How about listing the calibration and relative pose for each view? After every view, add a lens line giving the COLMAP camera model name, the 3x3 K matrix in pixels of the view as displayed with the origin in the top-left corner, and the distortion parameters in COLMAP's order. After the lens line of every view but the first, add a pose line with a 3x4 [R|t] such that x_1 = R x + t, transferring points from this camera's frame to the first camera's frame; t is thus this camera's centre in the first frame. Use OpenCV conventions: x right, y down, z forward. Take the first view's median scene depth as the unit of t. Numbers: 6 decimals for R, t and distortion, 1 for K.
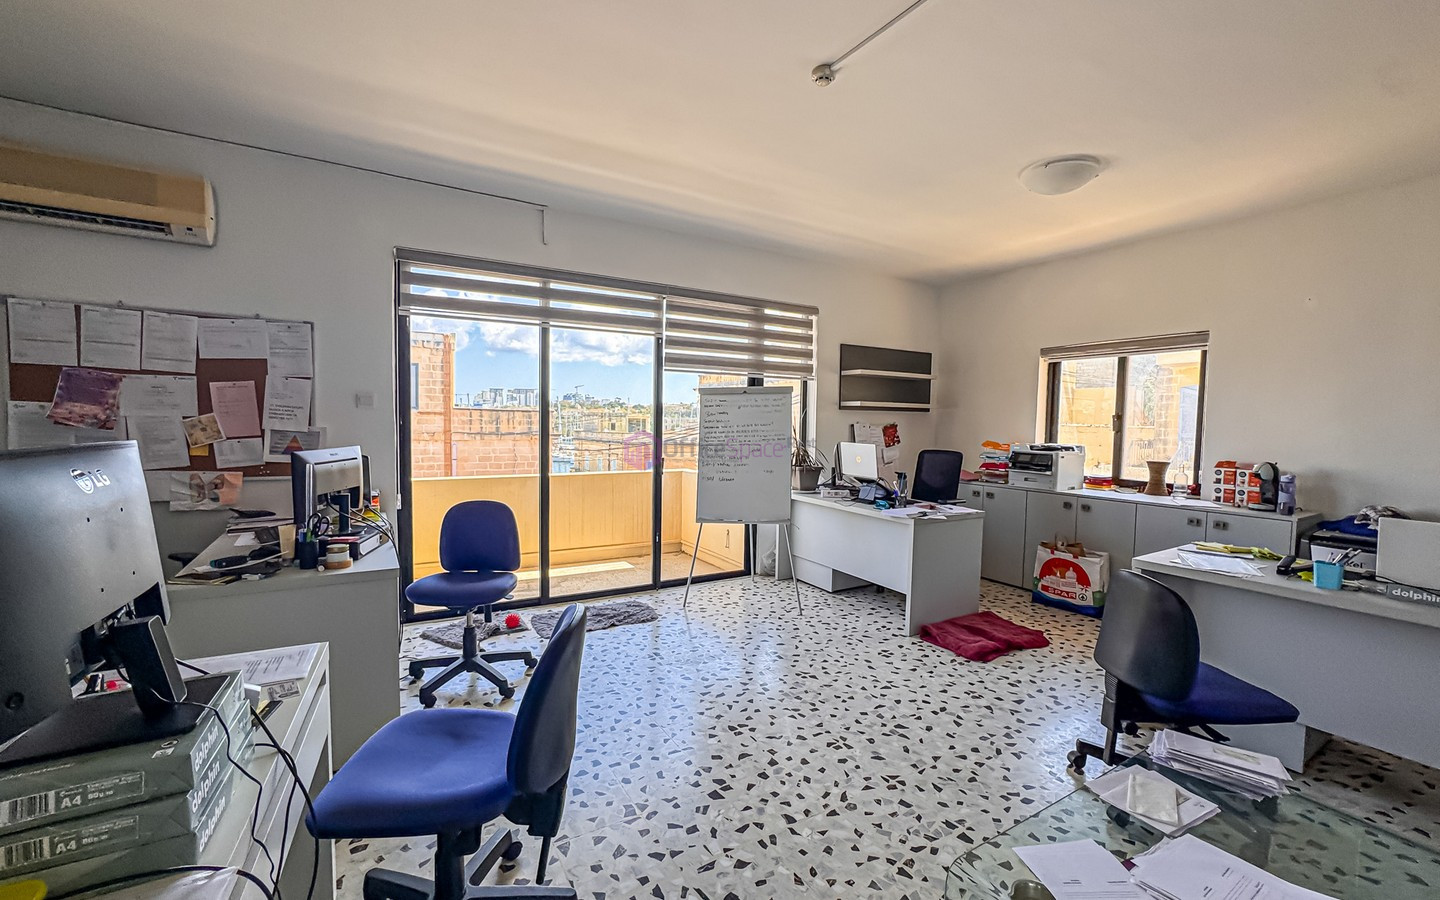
lens RADIAL K [[582.3, 0, 722.3], [0, 582.3, 454.7], [0, 0, 1]] dist [-0.038821, 0.017608]
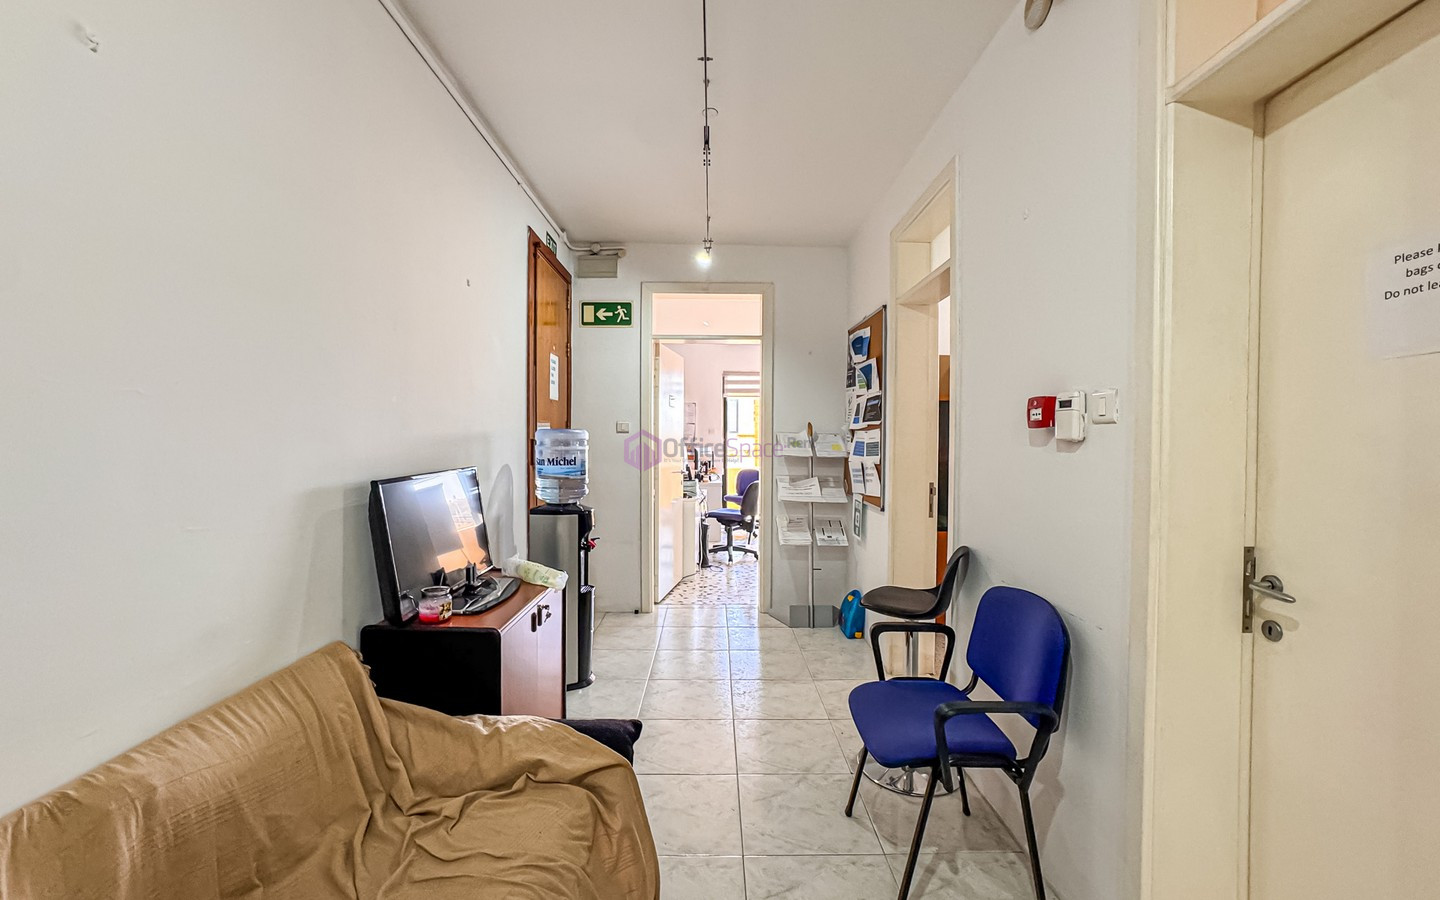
lens RADIAL K [[582.3, 0, 722.3], [0, 582.3, 454.7], [0, 0, 1]] dist [-0.038821, 0.017608]
pose [[0.871347, -0.004319, -0.490648, 0.786219], [-0.012600, 0.999435, -0.031174, 0.104734], [0.490505, 0.033345, 0.870800, -1.398499]]
